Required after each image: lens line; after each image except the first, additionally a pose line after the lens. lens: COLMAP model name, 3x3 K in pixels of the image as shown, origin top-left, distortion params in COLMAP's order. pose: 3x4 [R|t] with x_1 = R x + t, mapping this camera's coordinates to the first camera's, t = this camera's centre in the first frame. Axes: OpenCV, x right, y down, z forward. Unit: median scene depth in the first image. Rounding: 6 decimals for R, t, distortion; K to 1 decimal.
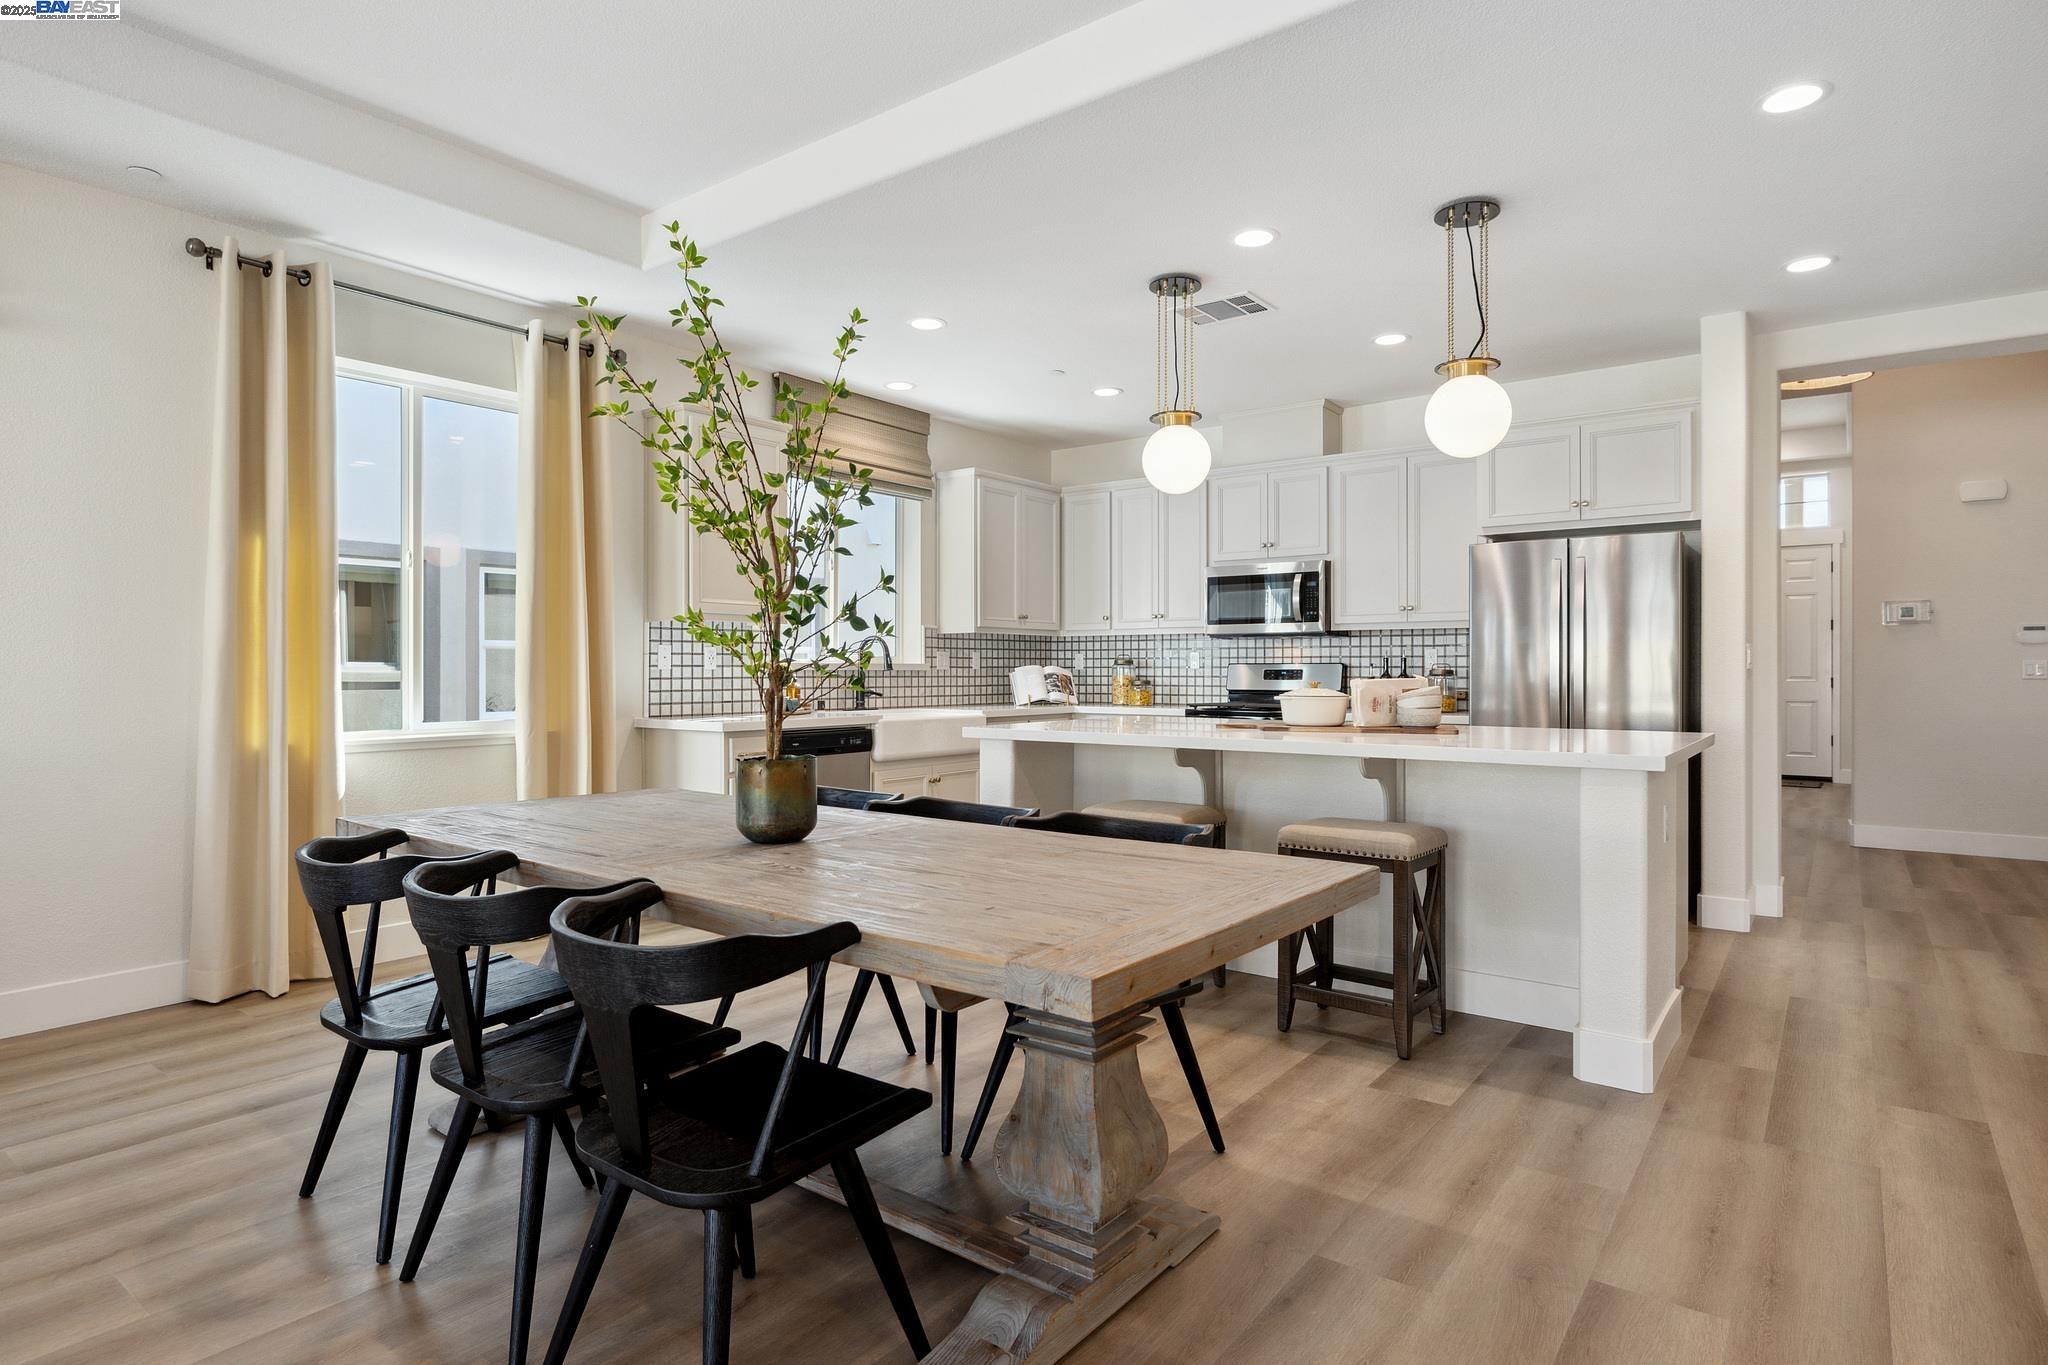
lens RADIAL K [[1093.0, 0, 1018.9], [0, 1093.0, 671.4], [0, 0, 1]] dist [-0.001617, 0.000416]
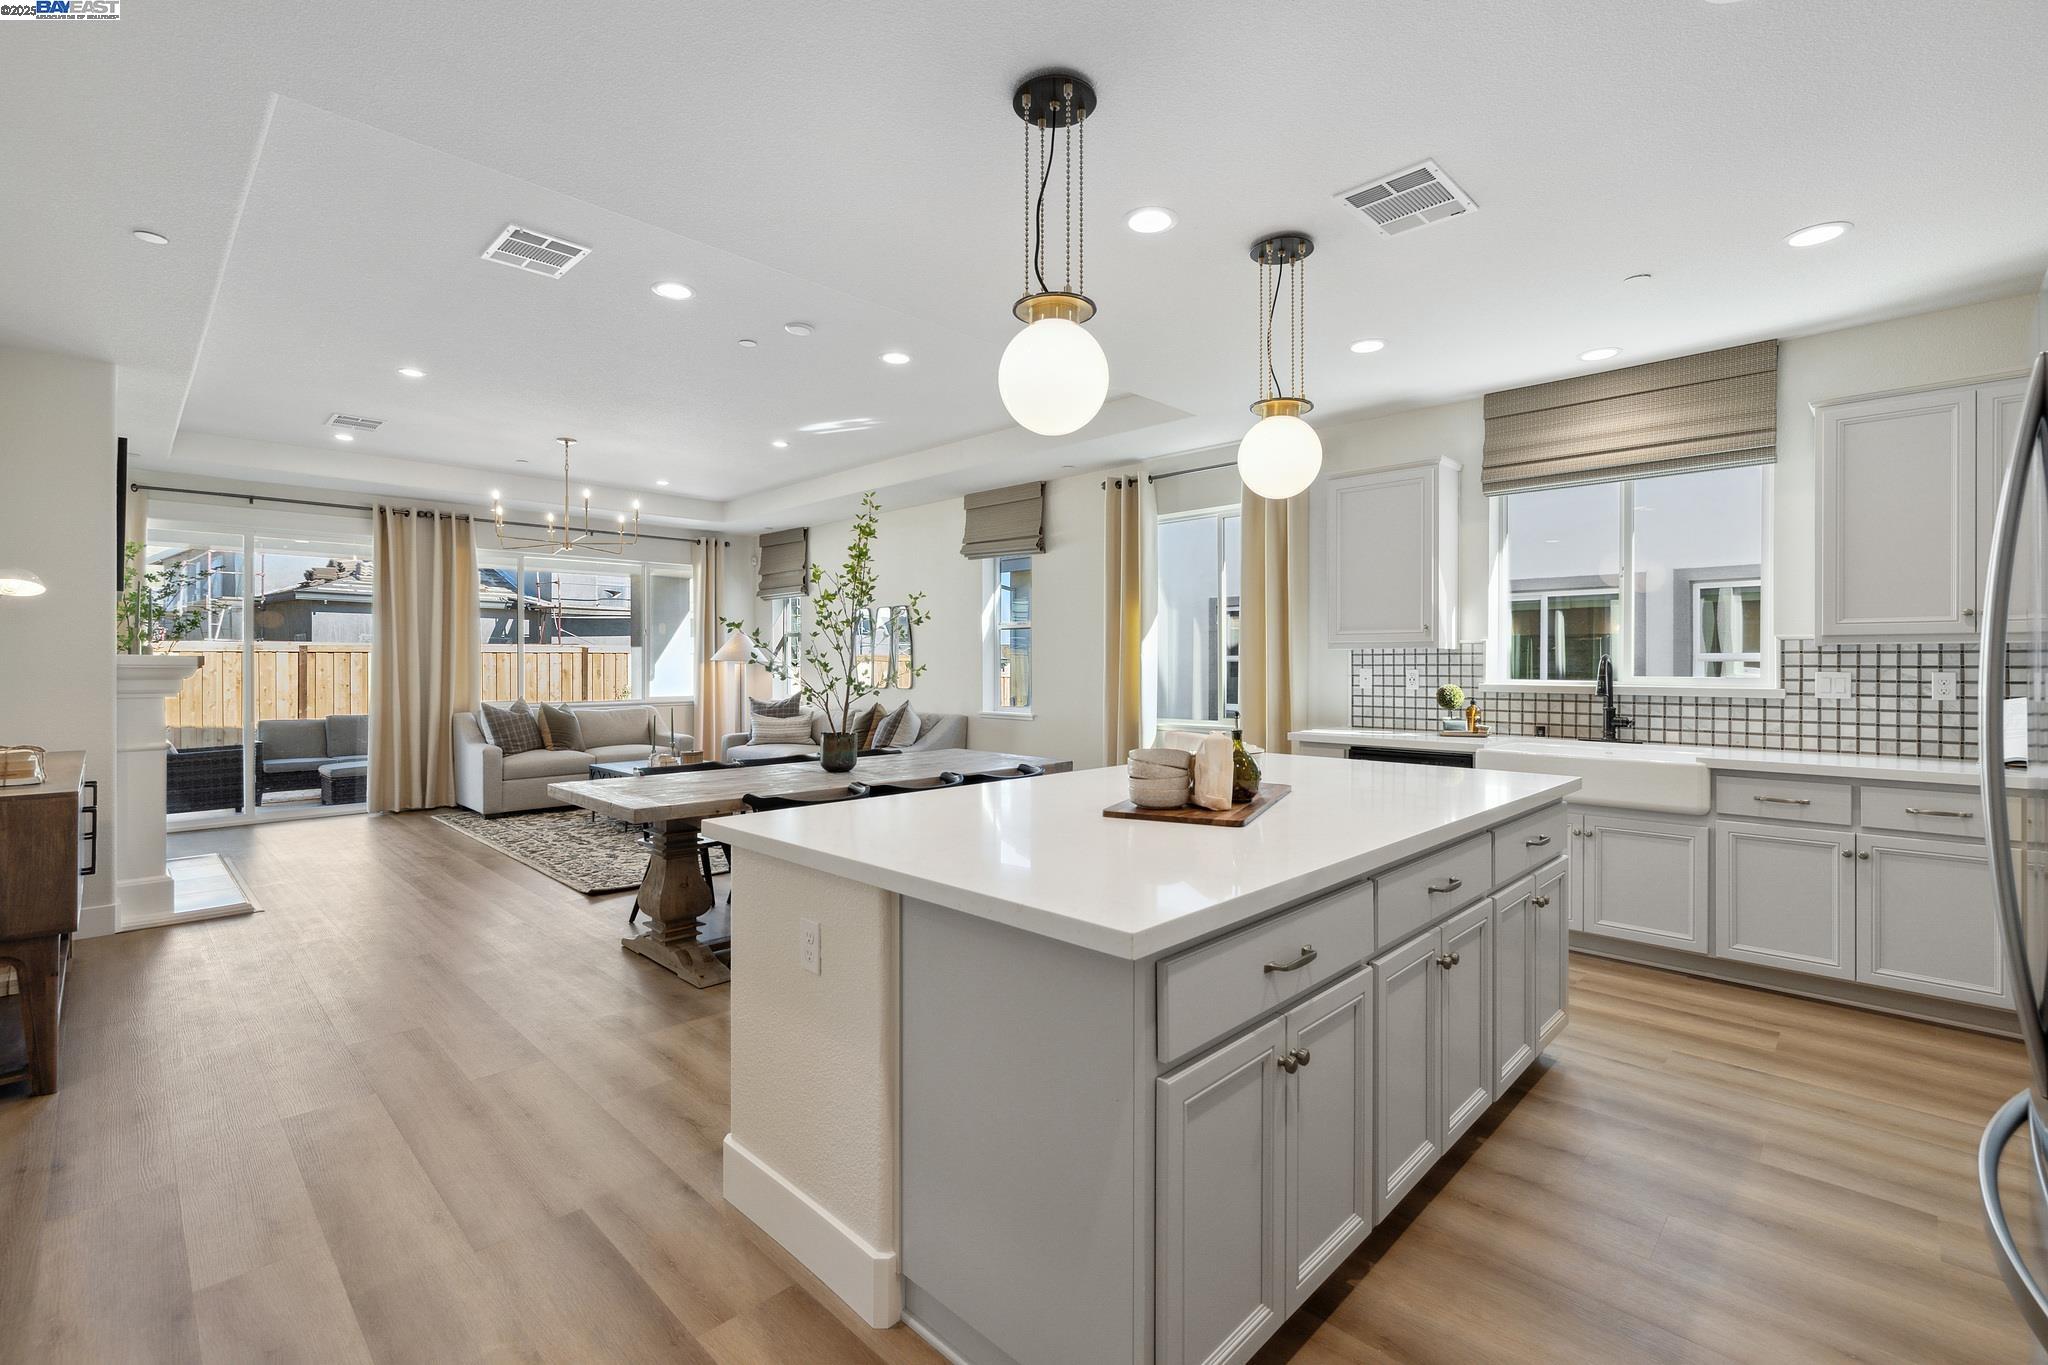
lens RADIAL K [[891.4, 0, 1008.6], [0, 891.4, 664.1], [0, 0, 1]] dist [0.000484, 0.000196]
pose [[-0.128979, 0.004194, -0.991638, 0.692555], [-0.003809, 0.999982, 0.004725, -0.031394], [0.991640, 0.004386, -0.128960, 0.720036]]
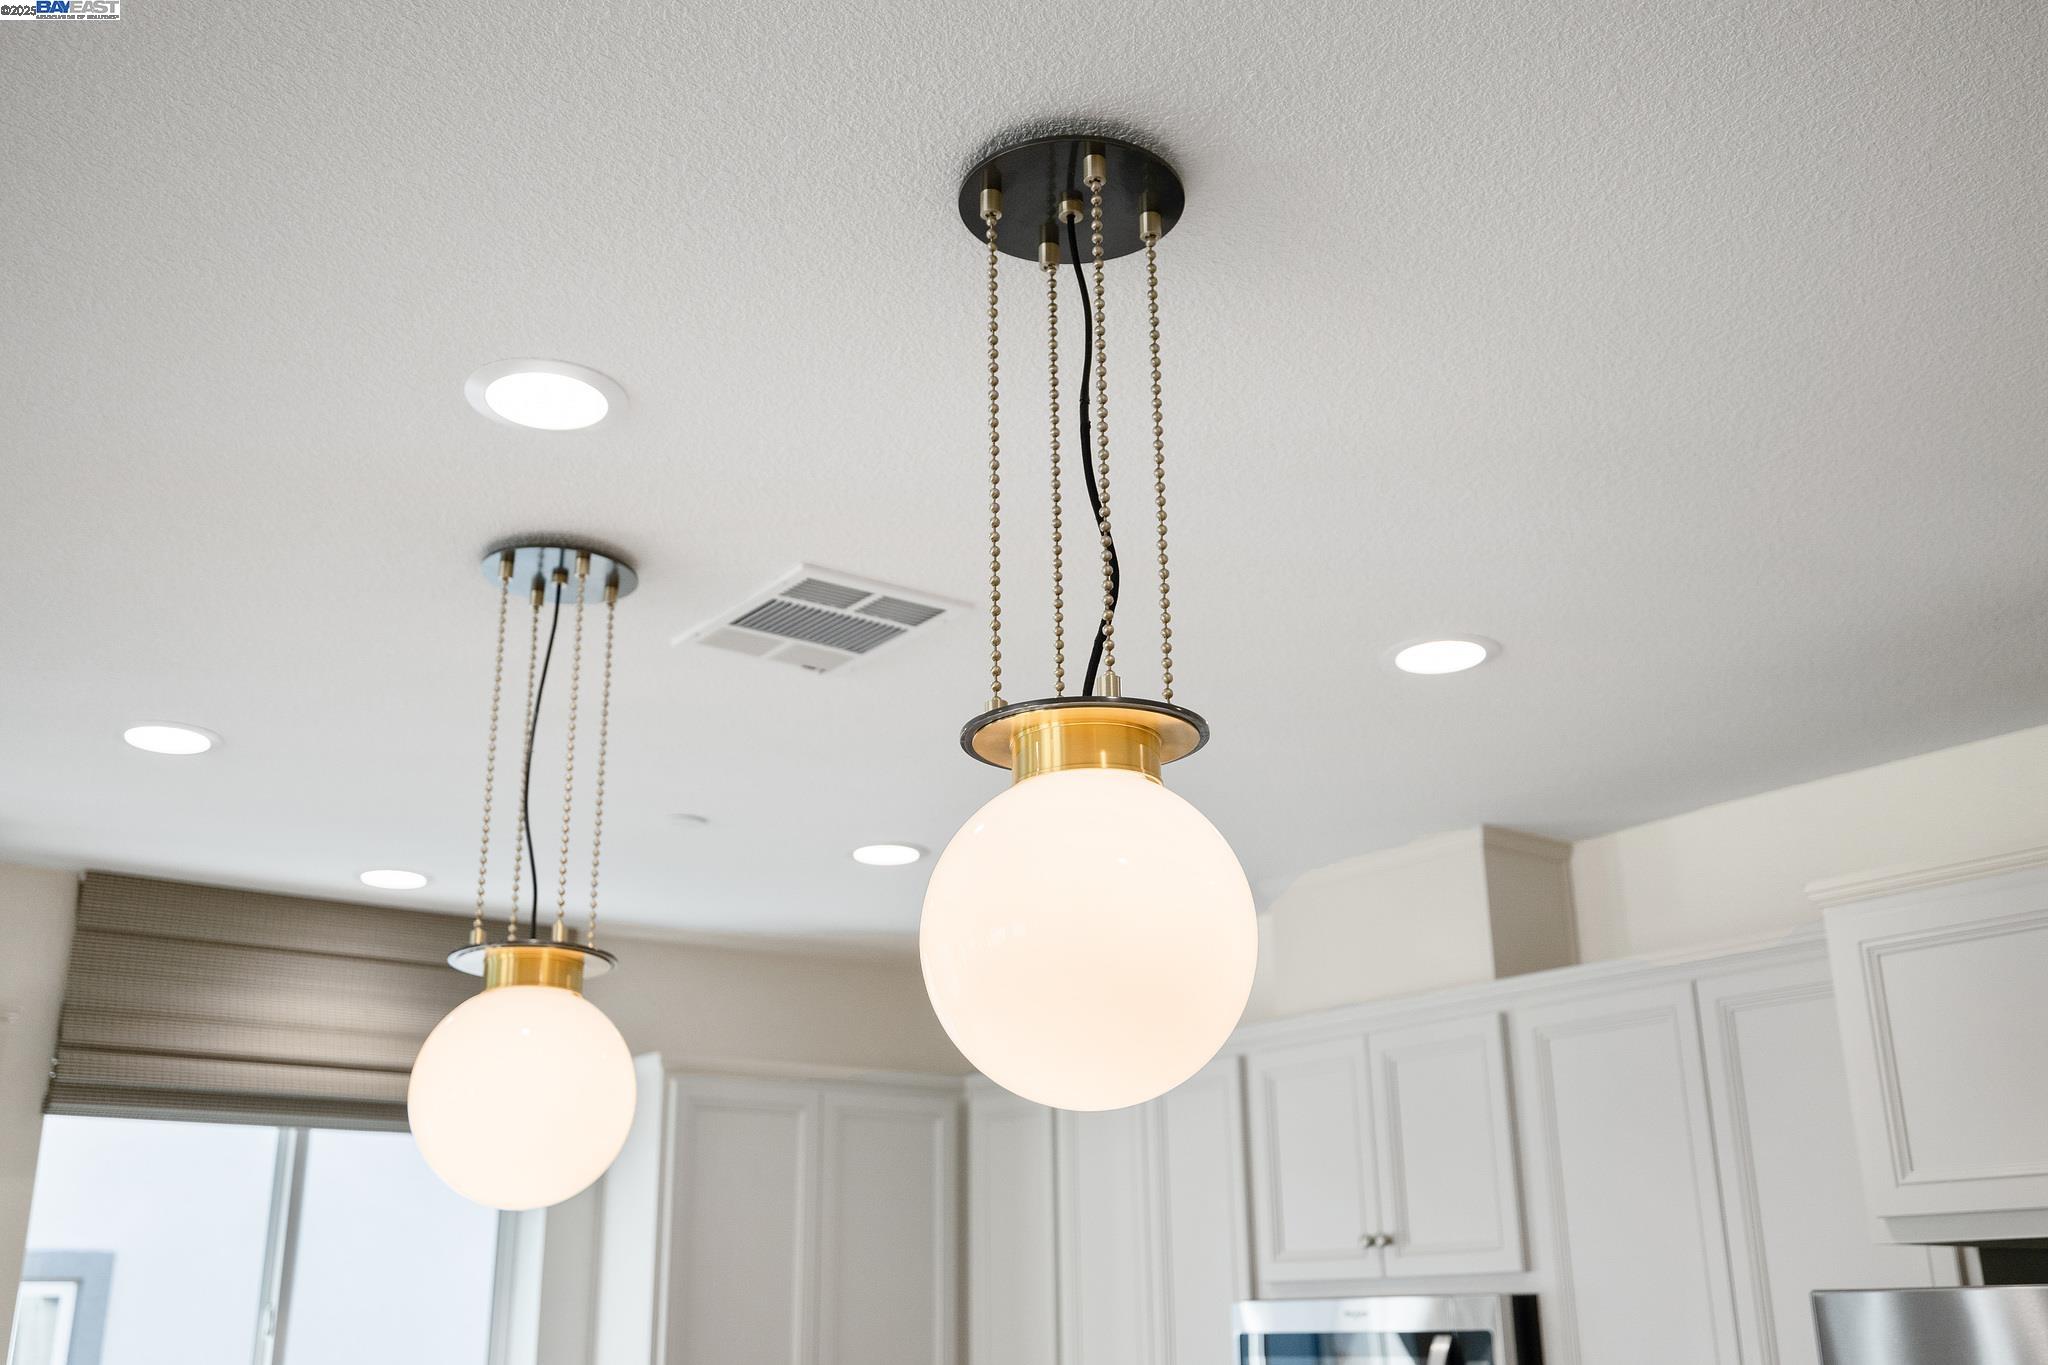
lens RADIAL K [[2031.0, 0, 1023.2], [0, 2031.0, 680.5], [0, 0, 1]] dist [-0.001377, 0.000095]
pose [[0.964232, -0.093248, -0.248115, 0.354328], [0.010350, 0.948606, -0.316291, -0.097420], [0.264856, 0.302410, 0.915641, 0.384075]]
